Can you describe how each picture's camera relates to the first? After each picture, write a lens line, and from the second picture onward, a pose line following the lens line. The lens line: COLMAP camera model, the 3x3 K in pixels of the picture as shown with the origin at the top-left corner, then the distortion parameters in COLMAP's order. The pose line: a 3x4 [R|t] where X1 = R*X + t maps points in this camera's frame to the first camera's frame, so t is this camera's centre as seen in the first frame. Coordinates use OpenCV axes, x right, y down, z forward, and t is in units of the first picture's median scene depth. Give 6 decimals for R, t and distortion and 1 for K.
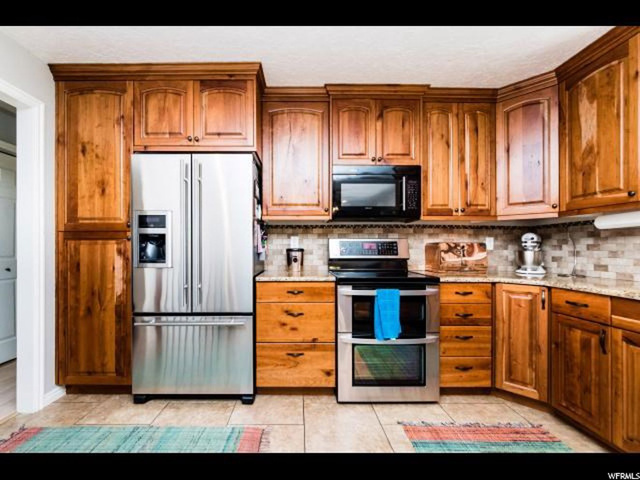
lens RADIAL K [[260.8, 0, 295.9], [0, 260.8, 248.0], [0, 0, 1]] dist [-0.002075, -0.000151]
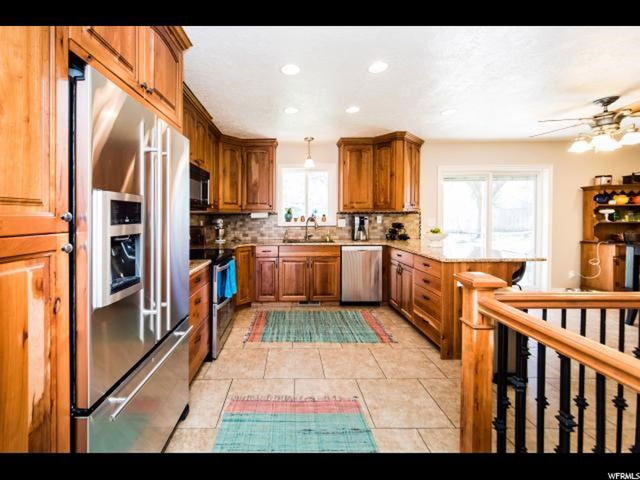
lens RADIAL K [[252.7, 0, 288.2], [0, 252.7, 219.1], [0, 0, 1]] dist [0.000029, 0.000155]
pose [[0.035802, -0.010249, 0.999306, -1.019567], [0.006537, 0.999928, 0.010021, -0.085965], [-0.999338, 0.006173, 0.035867, 0.604188]]
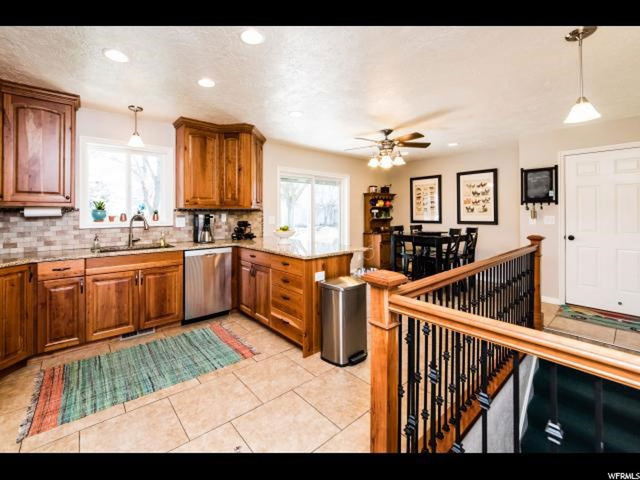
lens RADIAL K [[266.4, 0, 289.4], [0, 266.4, 216.0], [0, 0, 1]] dist [-0.003674, -0.000403]
pose [[-0.595653, -0.003494, 0.803235, -0.775040], [0.003668, 0.999968, 0.007071, -0.081955], [-0.803234, 0.007158, -0.595621, 0.718225]]
